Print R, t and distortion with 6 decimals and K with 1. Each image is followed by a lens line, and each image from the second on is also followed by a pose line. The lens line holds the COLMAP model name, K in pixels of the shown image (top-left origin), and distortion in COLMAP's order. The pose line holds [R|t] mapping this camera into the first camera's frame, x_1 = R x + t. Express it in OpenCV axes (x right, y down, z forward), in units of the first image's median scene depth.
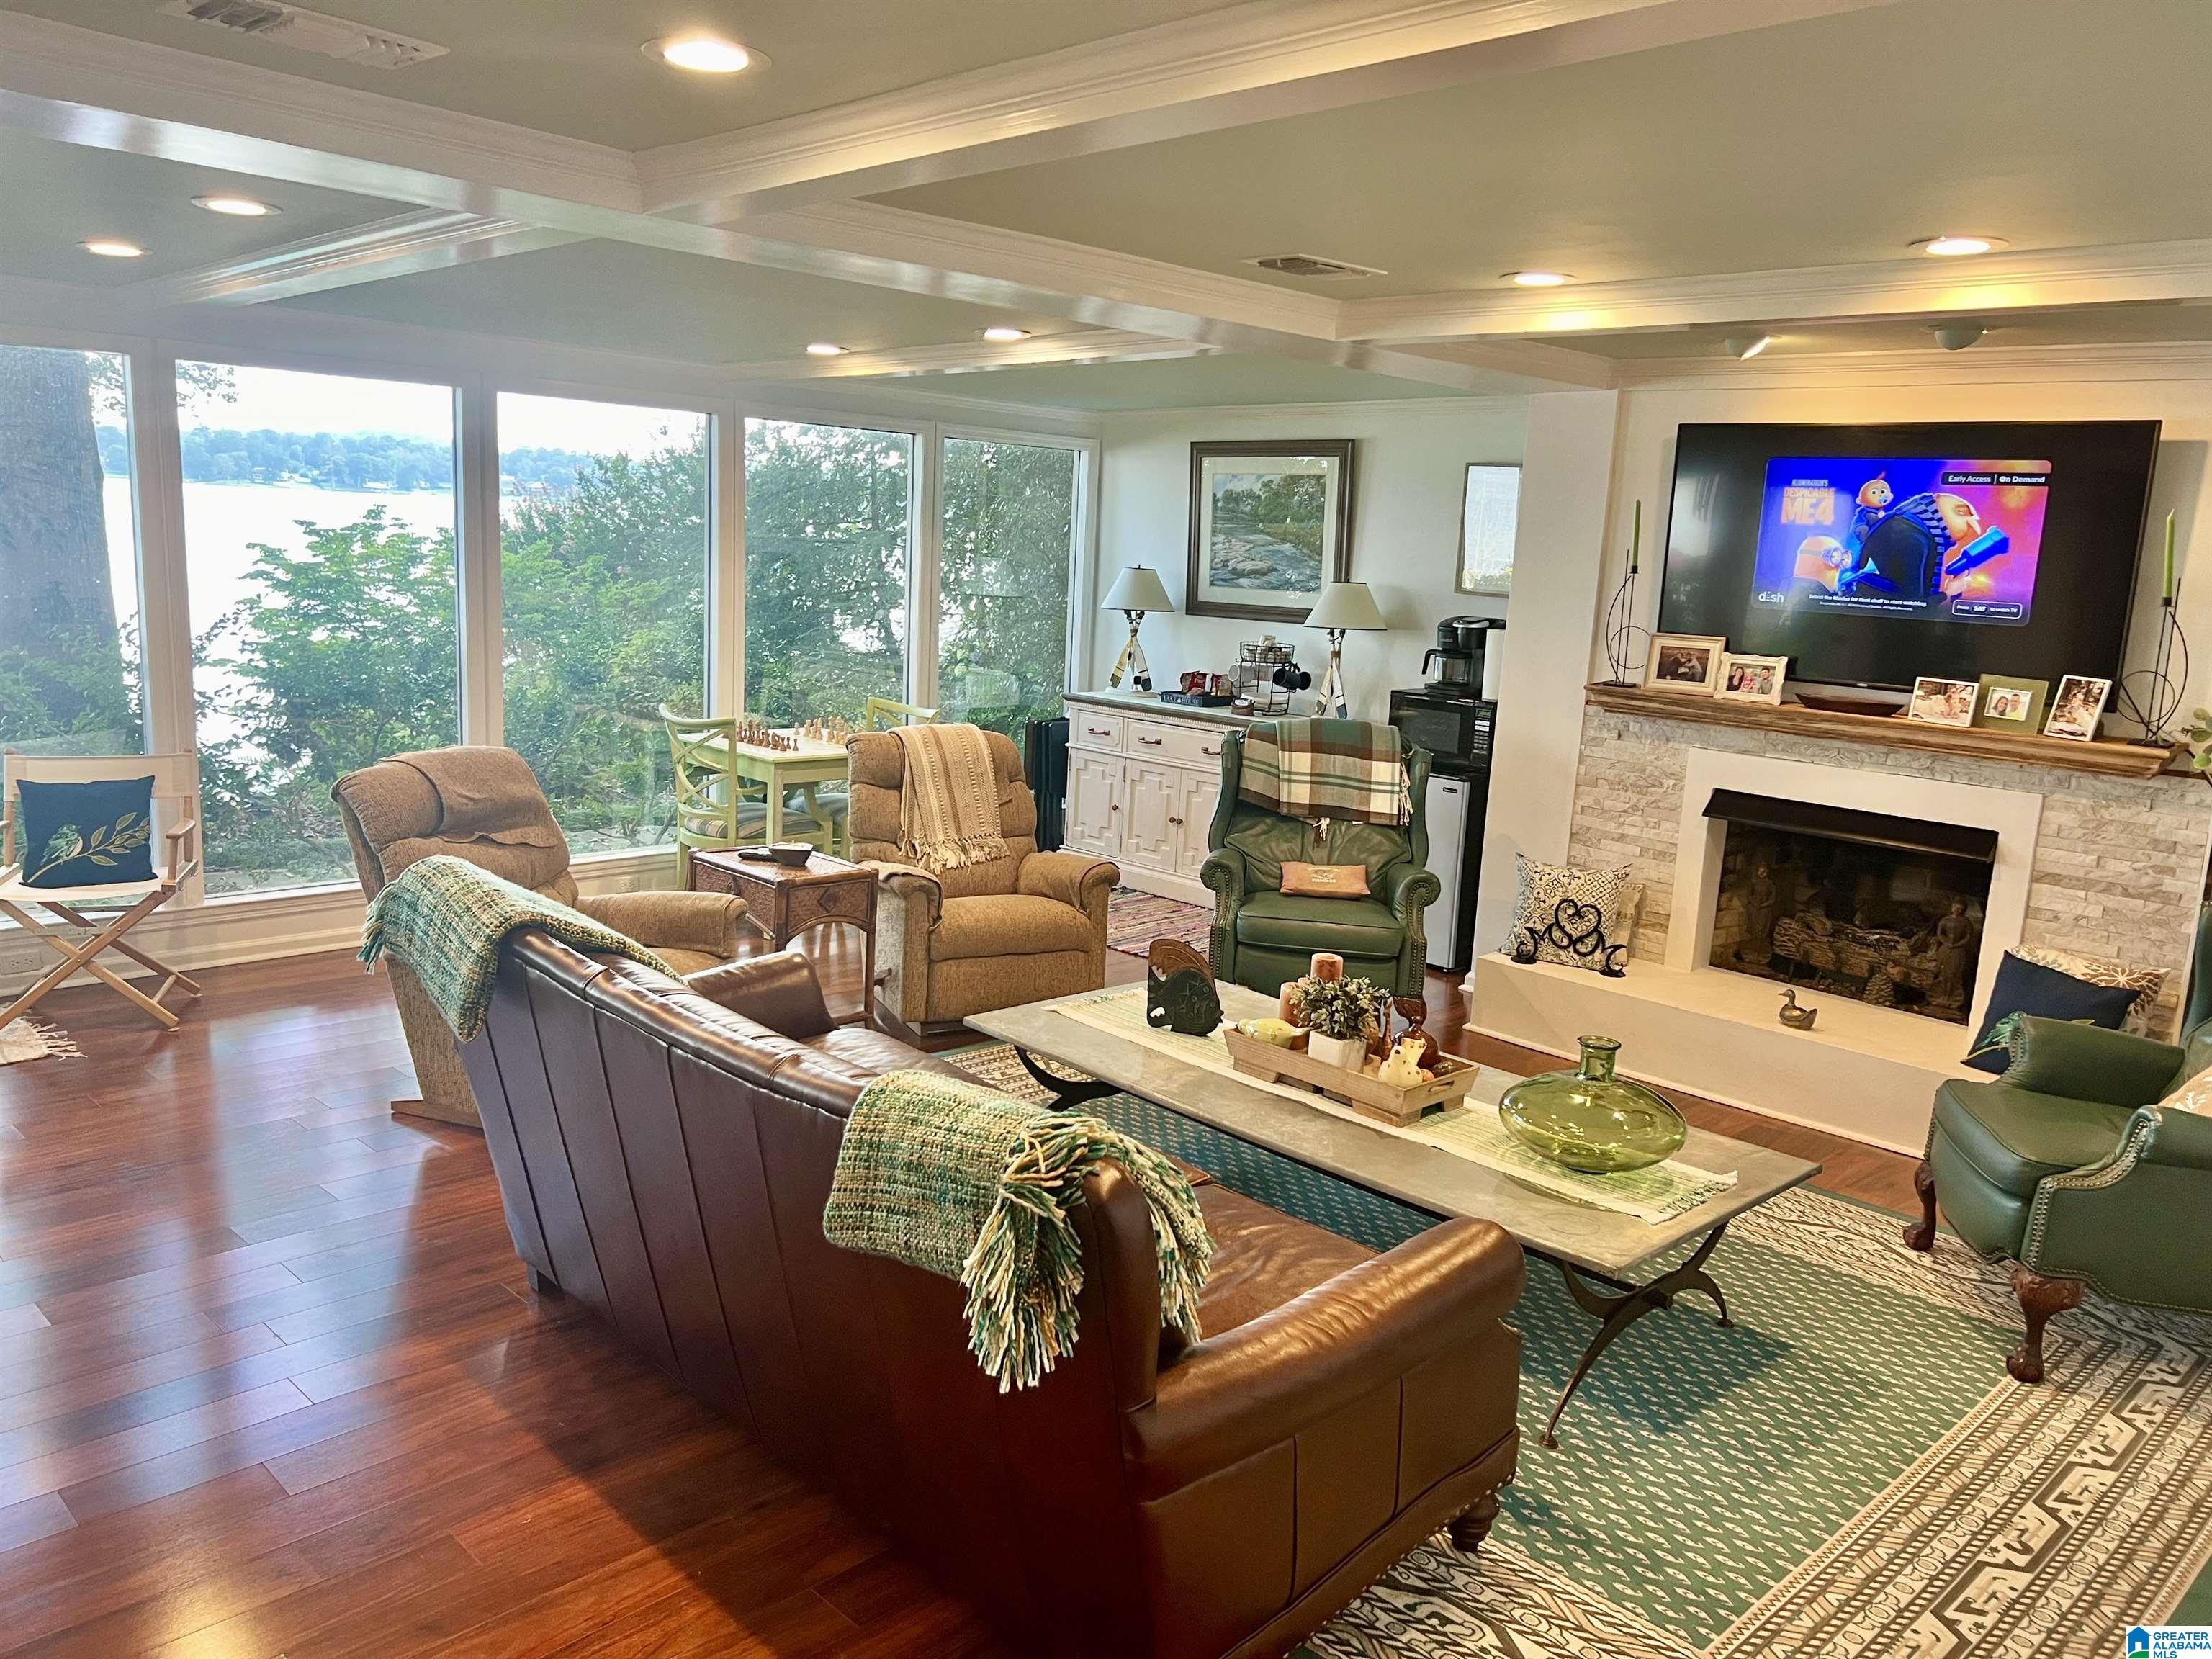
lens RADIAL K [[1668.4, 0, 1101.2], [0, 1668.4, 878.4], [0, 0, 1]] dist [0.055315, -0.064952]
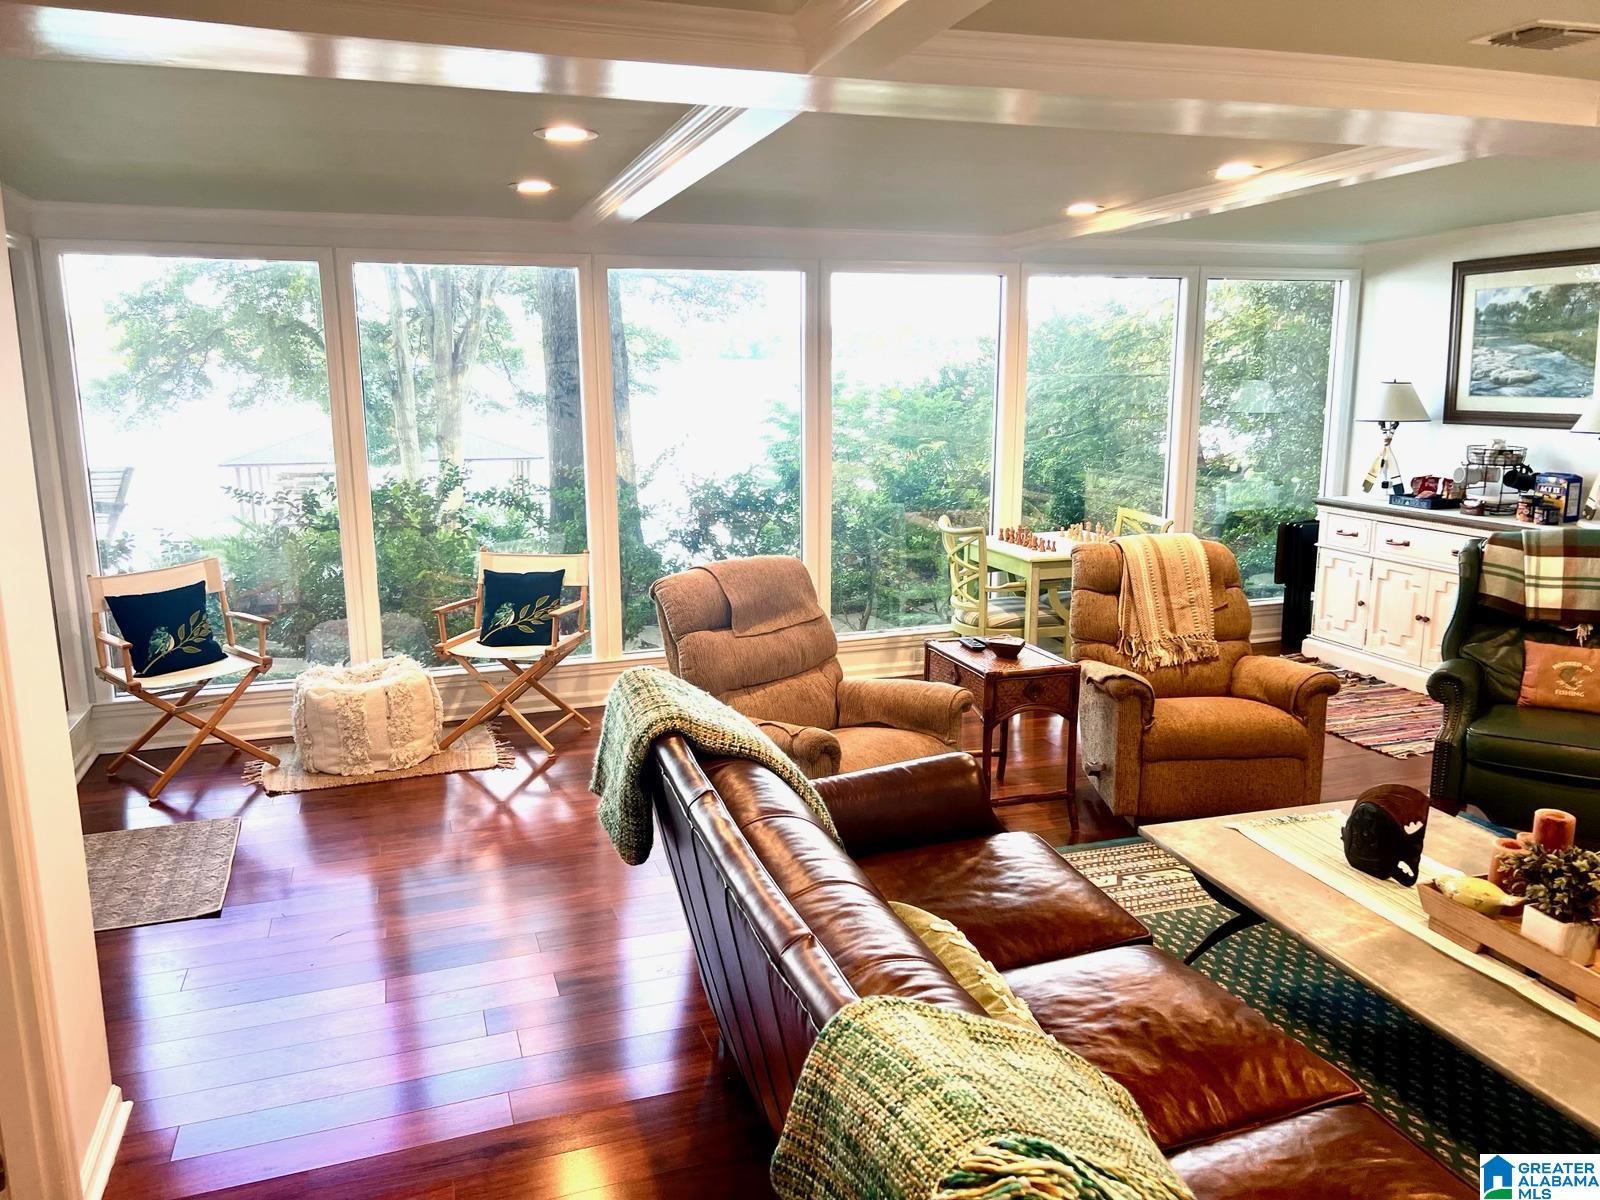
lens RADIAL K [[1206.8, 0, 800.4], [0, 1206.8, 607.1], [0, 0, 1]] dist [0.055315, -0.064952]
pose [[0.897239, 0.032137, -0.440375, 0.041193], [-0.038407, 0.999248, -0.005332, -0.029733], [0.439872, 0.021698, 0.897798, 0.174100]]
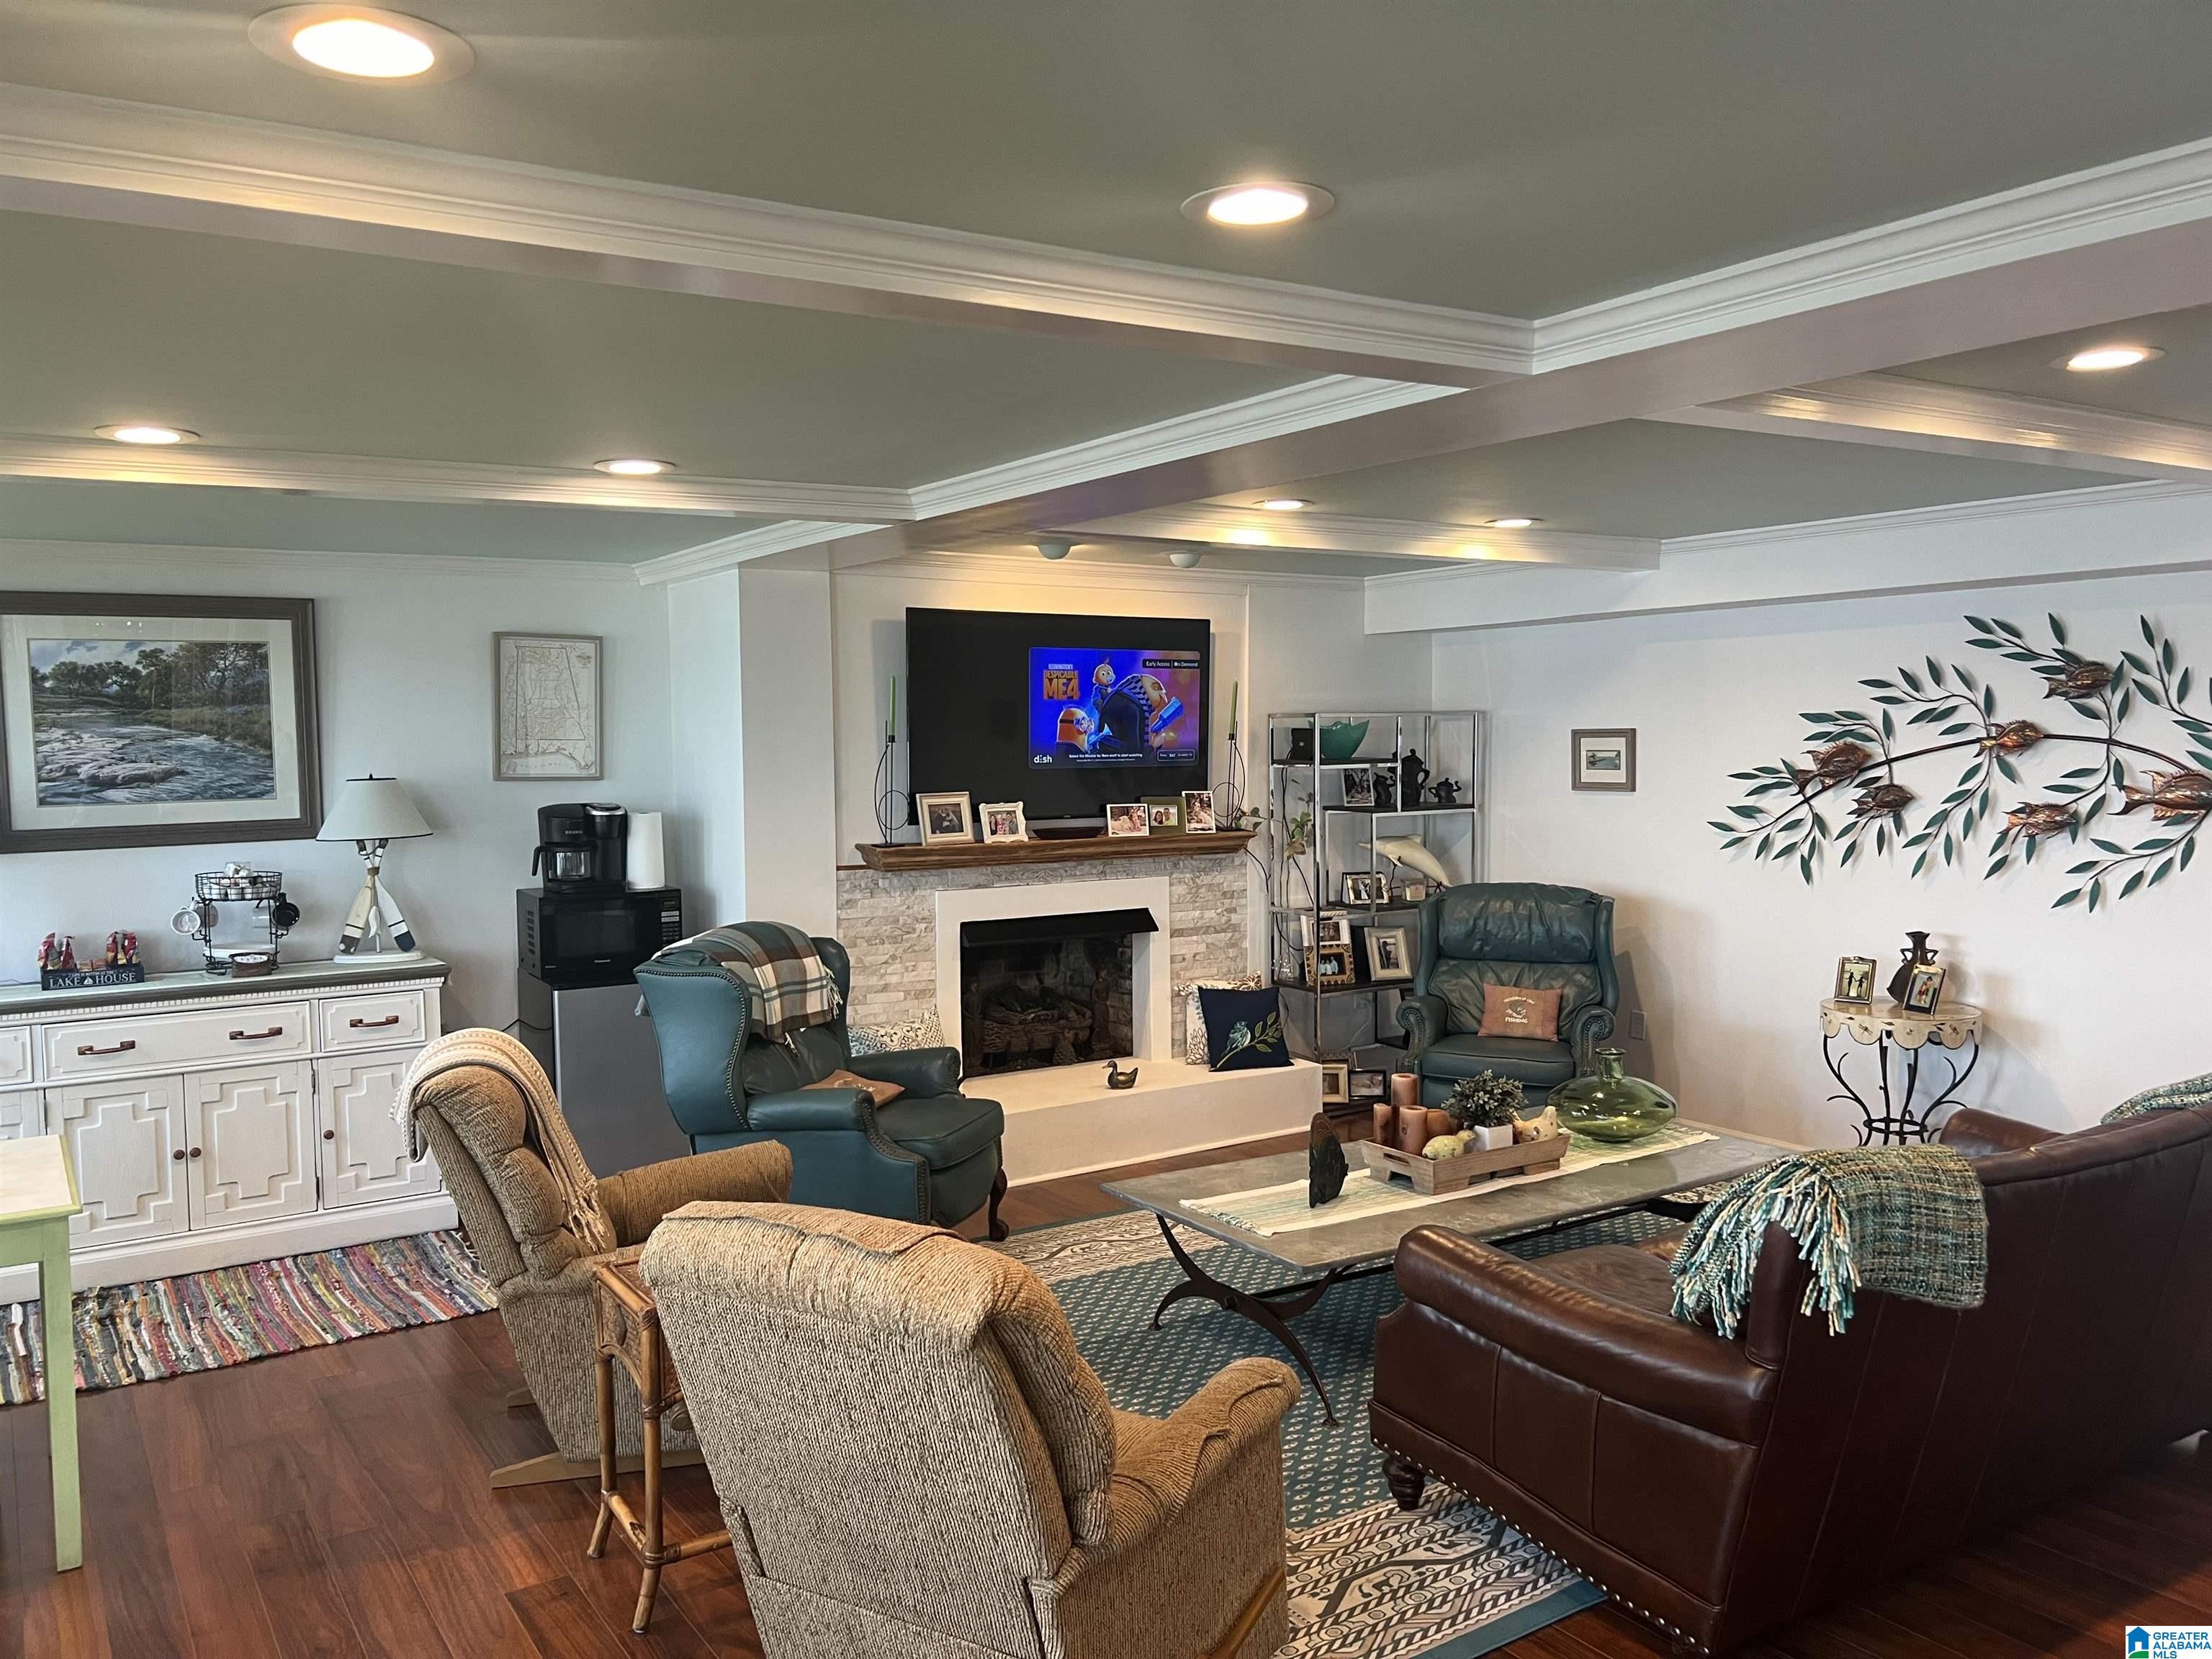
lens RADIAL K [[1668.4, 0, 1110.4], [0, 1668.4, 895.2], [0, 0, 1]] dist [0.055315, -0.064952]
pose [[0.189964, -0.153367, 0.969738, -0.702403], [0.216113, 0.970029, 0.111078, -0.173286], [-0.957710, 0.188472, 0.217415, 0.643875]]
